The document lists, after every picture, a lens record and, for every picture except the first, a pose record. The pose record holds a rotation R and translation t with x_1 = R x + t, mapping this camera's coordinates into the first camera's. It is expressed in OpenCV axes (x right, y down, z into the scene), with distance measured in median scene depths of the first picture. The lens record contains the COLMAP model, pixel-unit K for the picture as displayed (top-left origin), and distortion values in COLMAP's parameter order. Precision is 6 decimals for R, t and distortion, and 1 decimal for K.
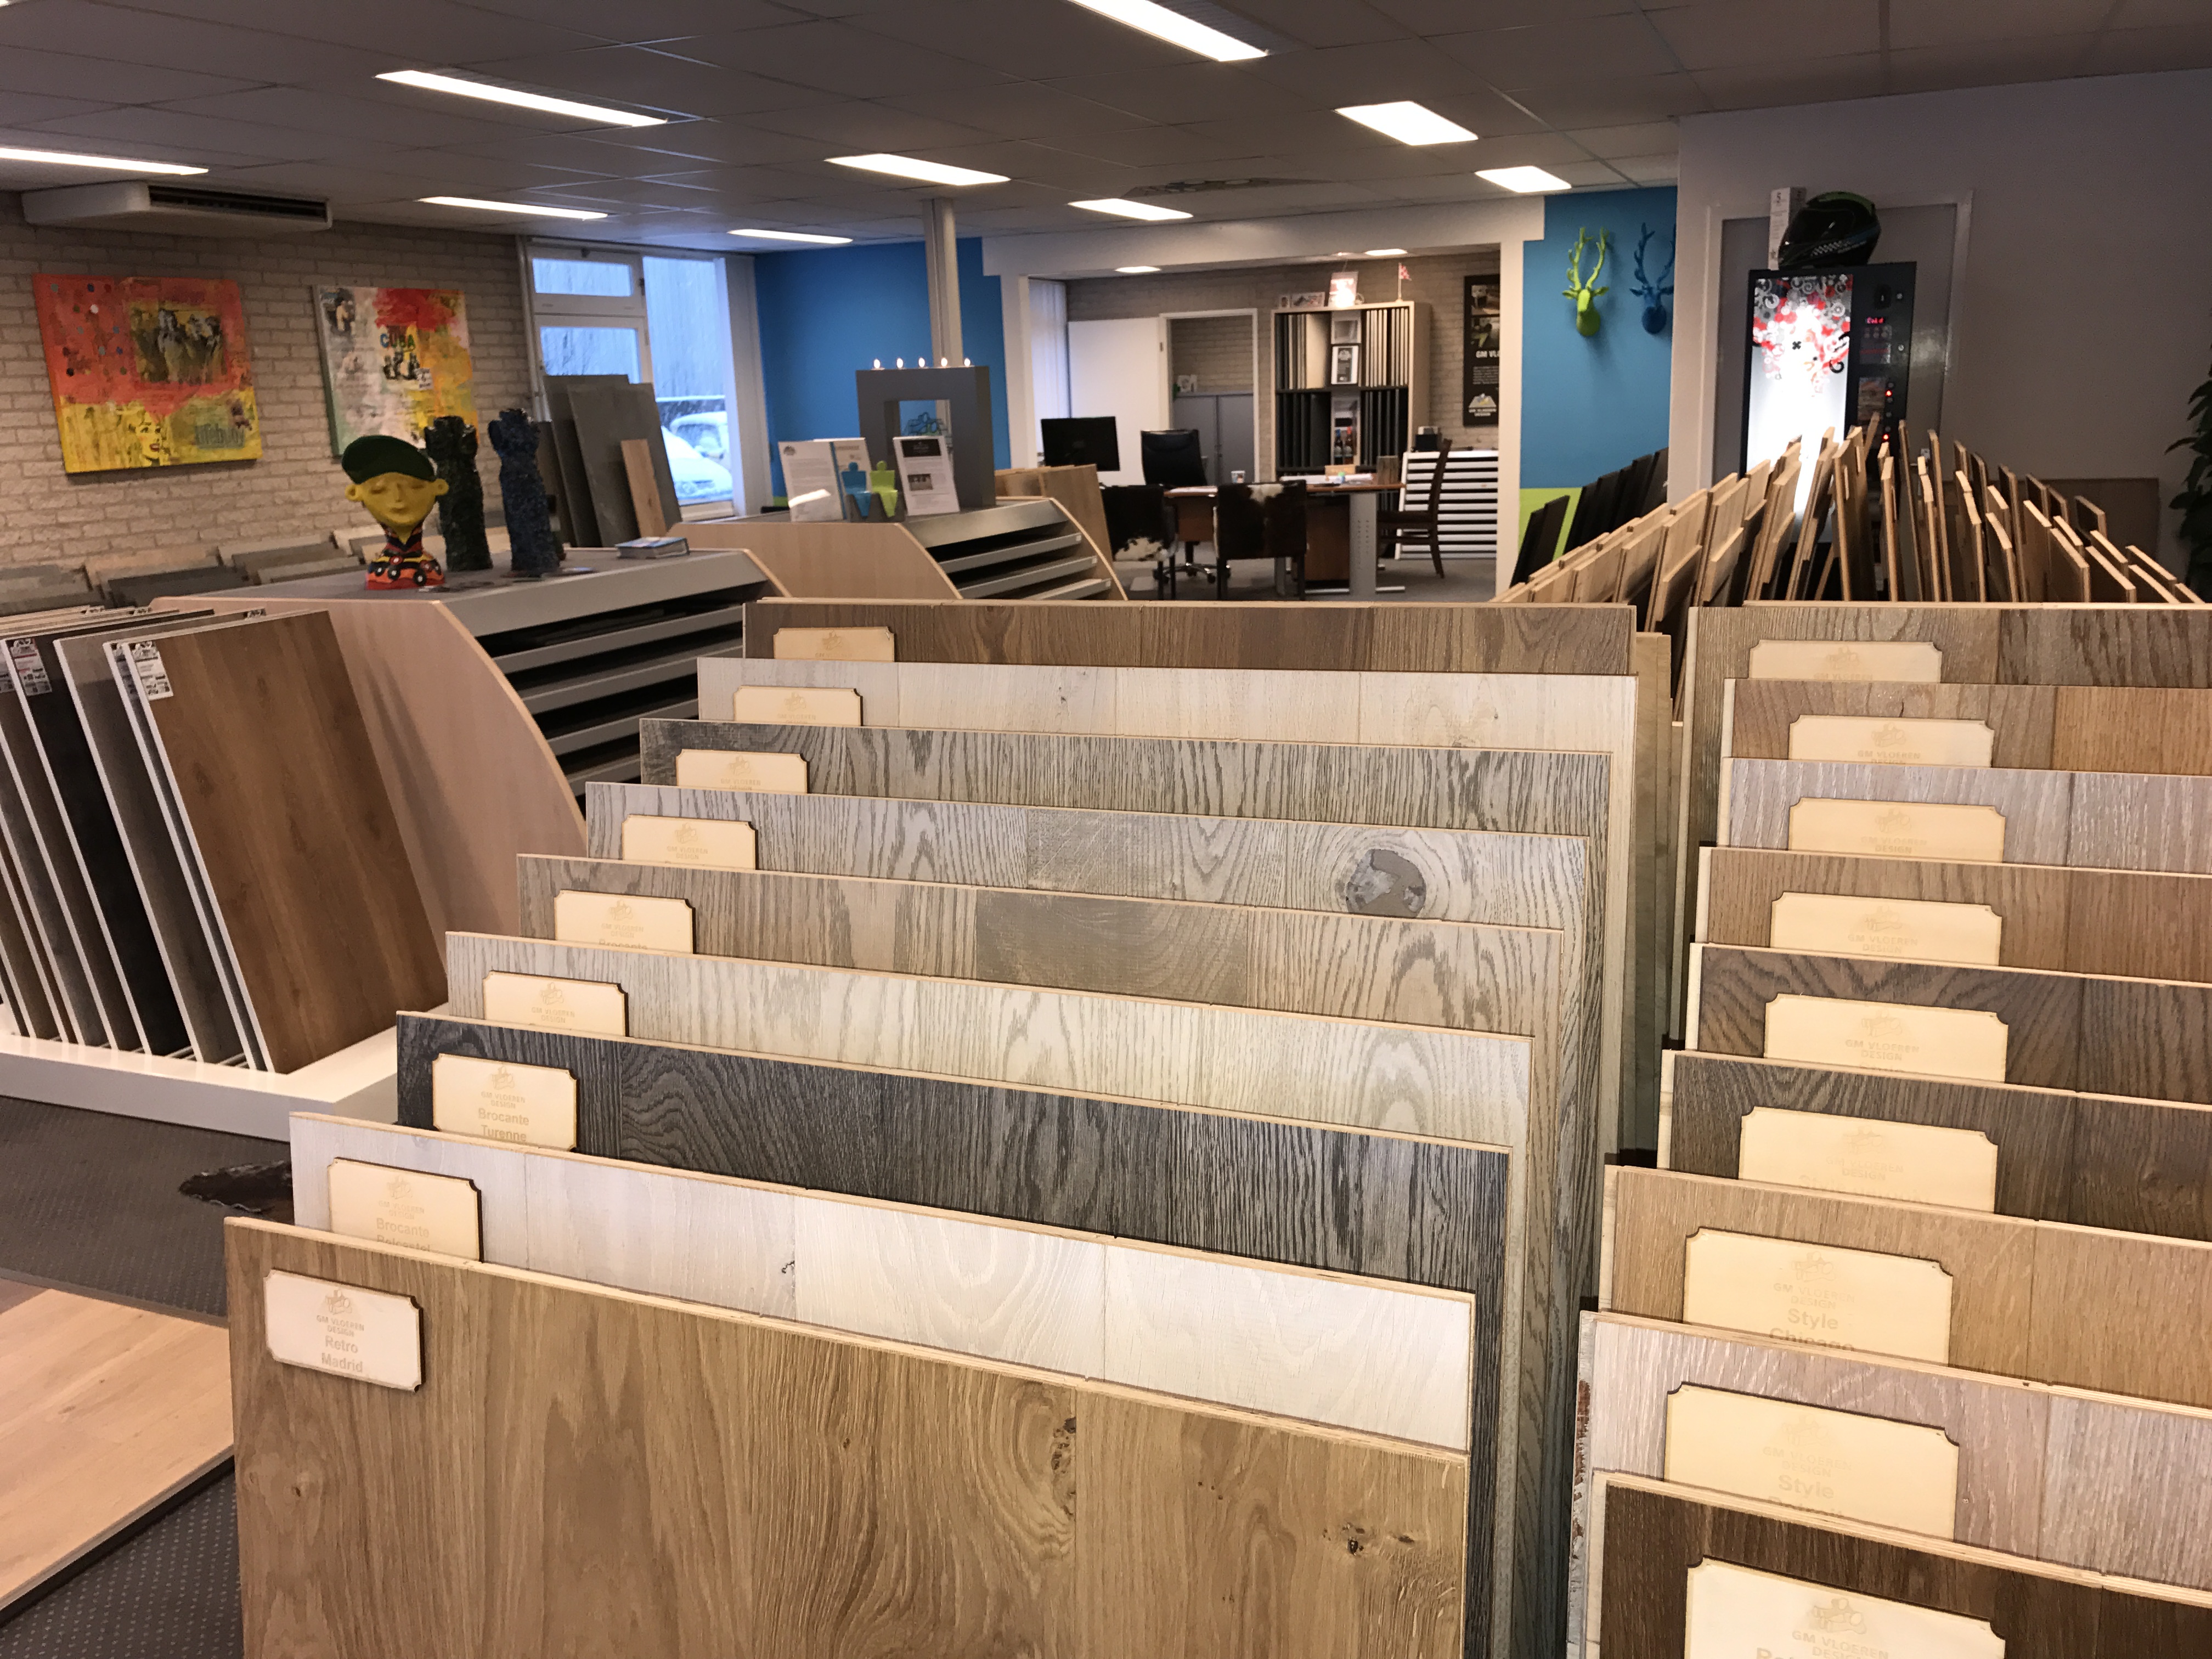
lens RADIAL K [[1811.0, 0, 1106.0], [0, 1811.0, 829.5], [0, 0, 1]] dist [0.015615, -0.002202]
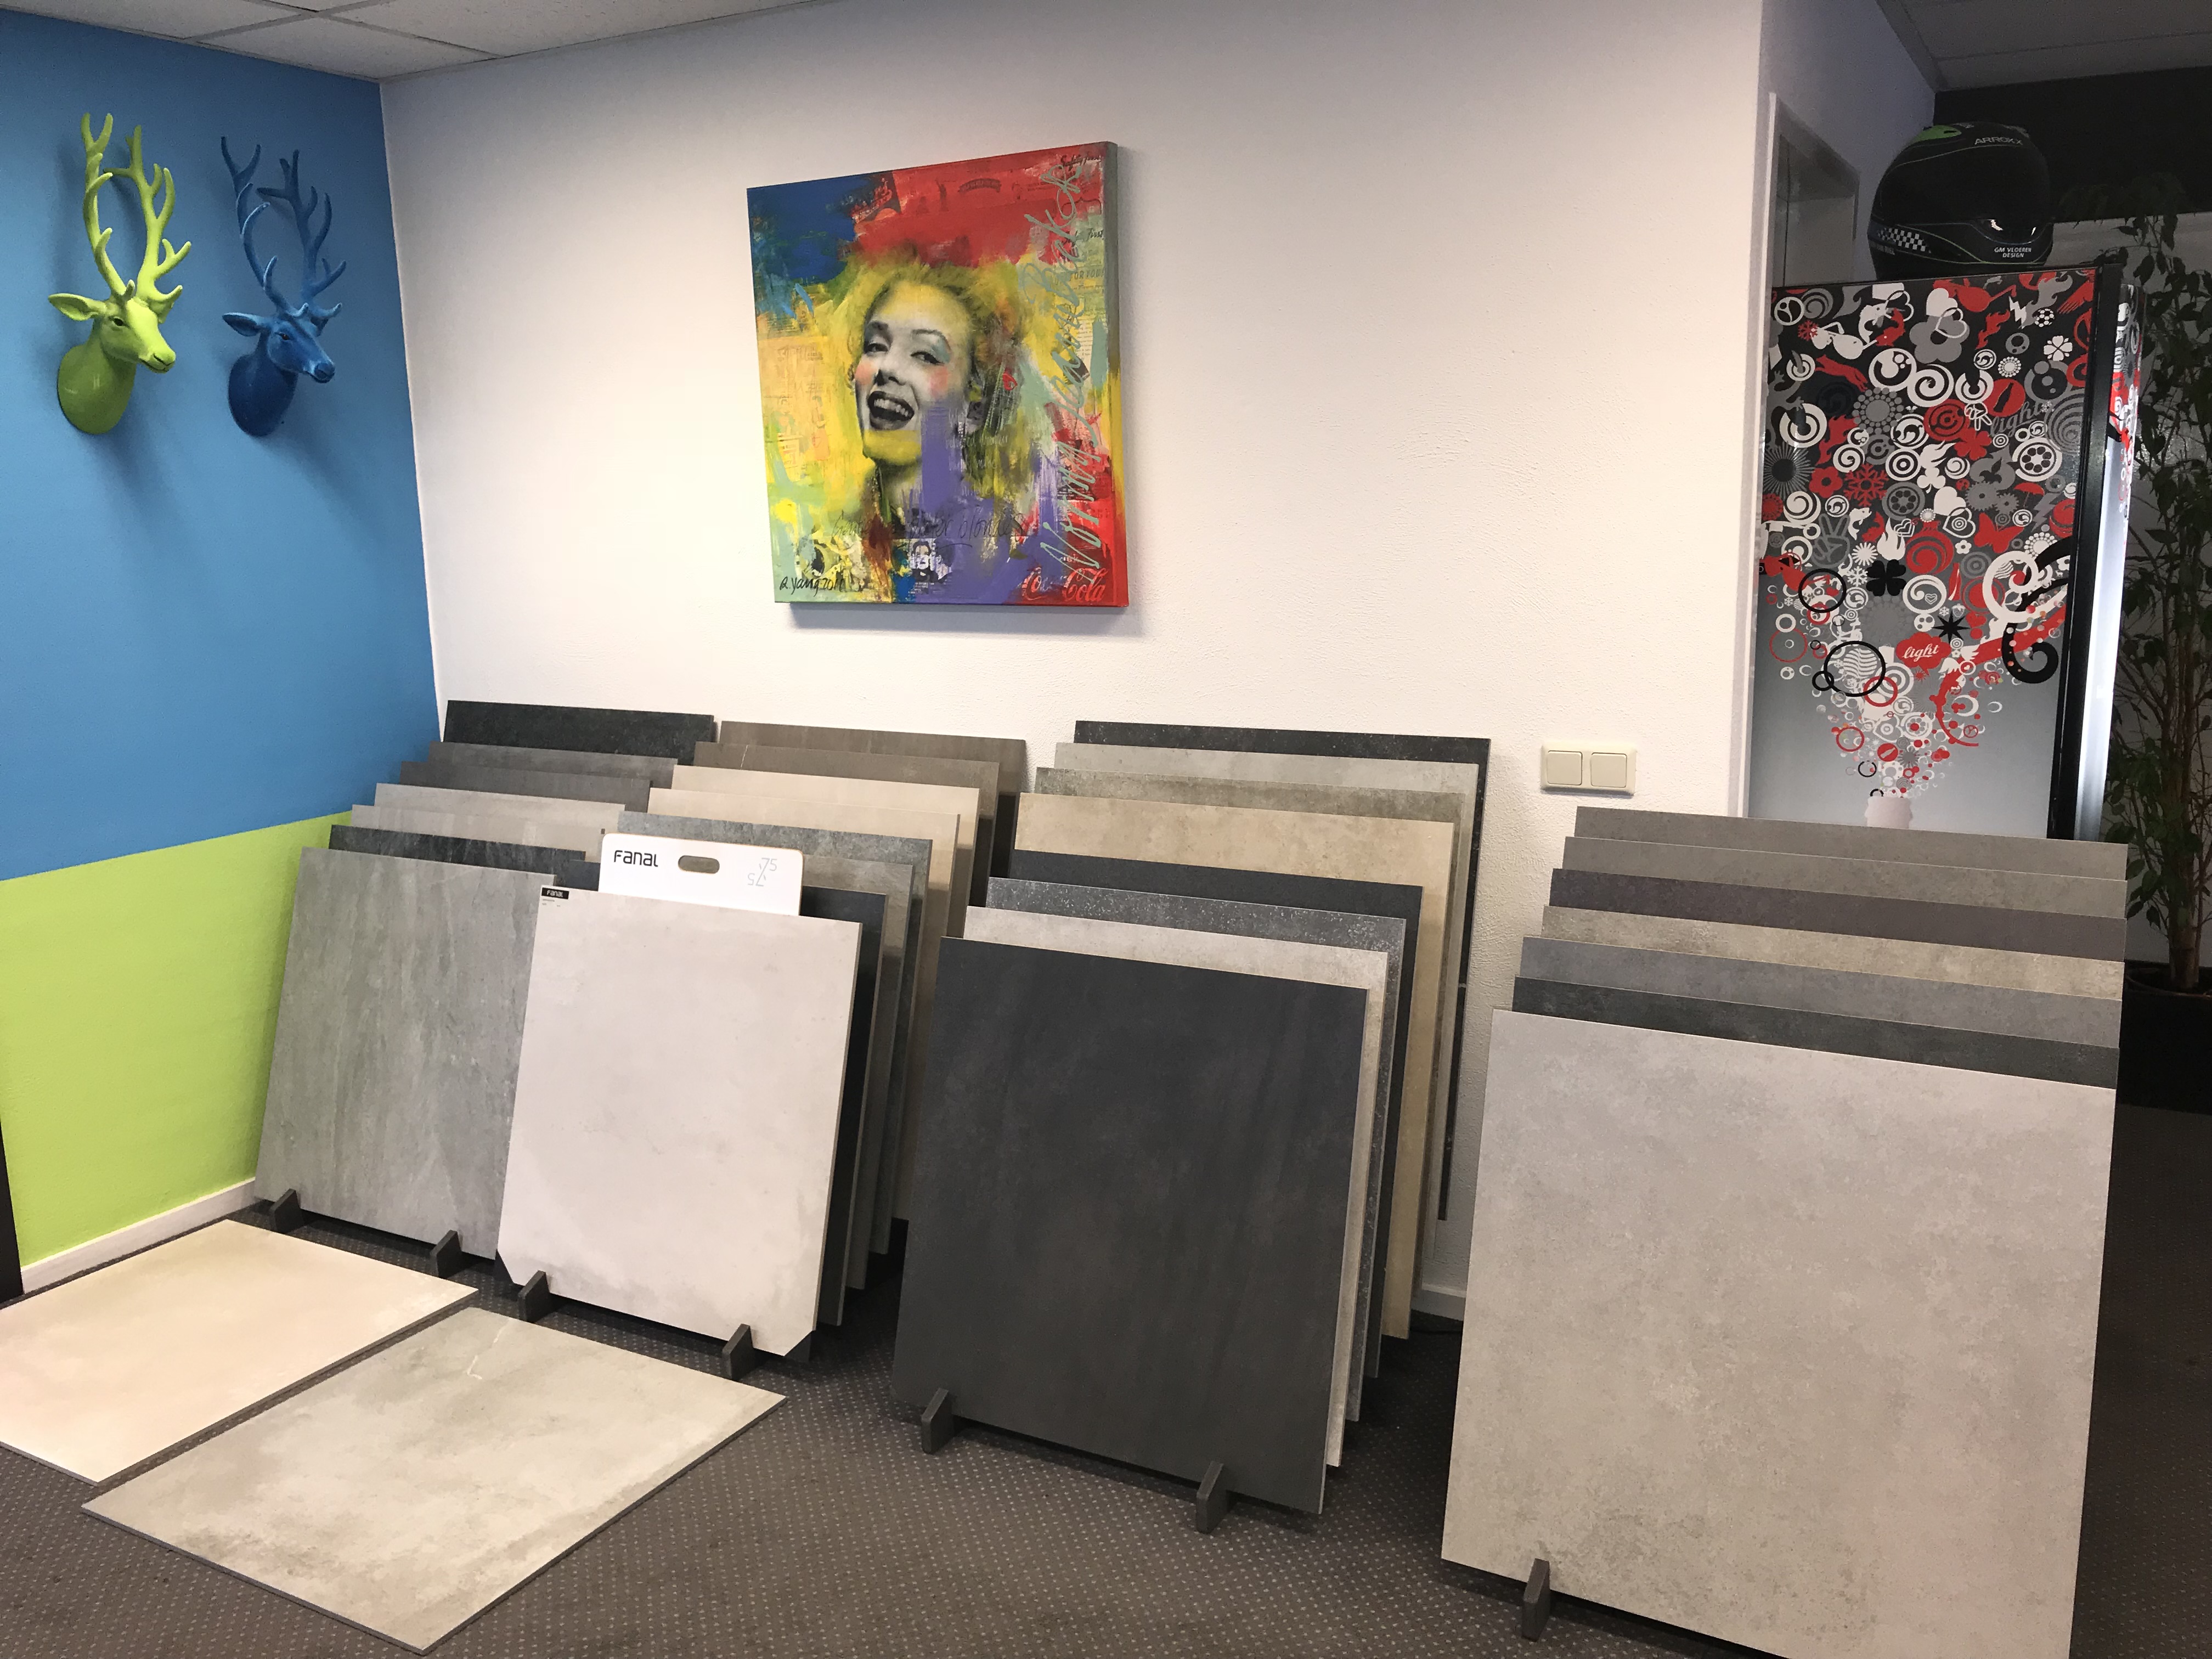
lens RADIAL K [[1811.0, 0, 1106.0], [0, 1811.0, 829.5], [0, 0, 1]] dist [0.015615, -0.002202]
pose [[0.993555, 0.035499, -0.107646, 0.207644], [-0.039911, 0.998437, -0.039117, -0.151061], [0.106089, 0.043161, 0.993420, 0.503477]]
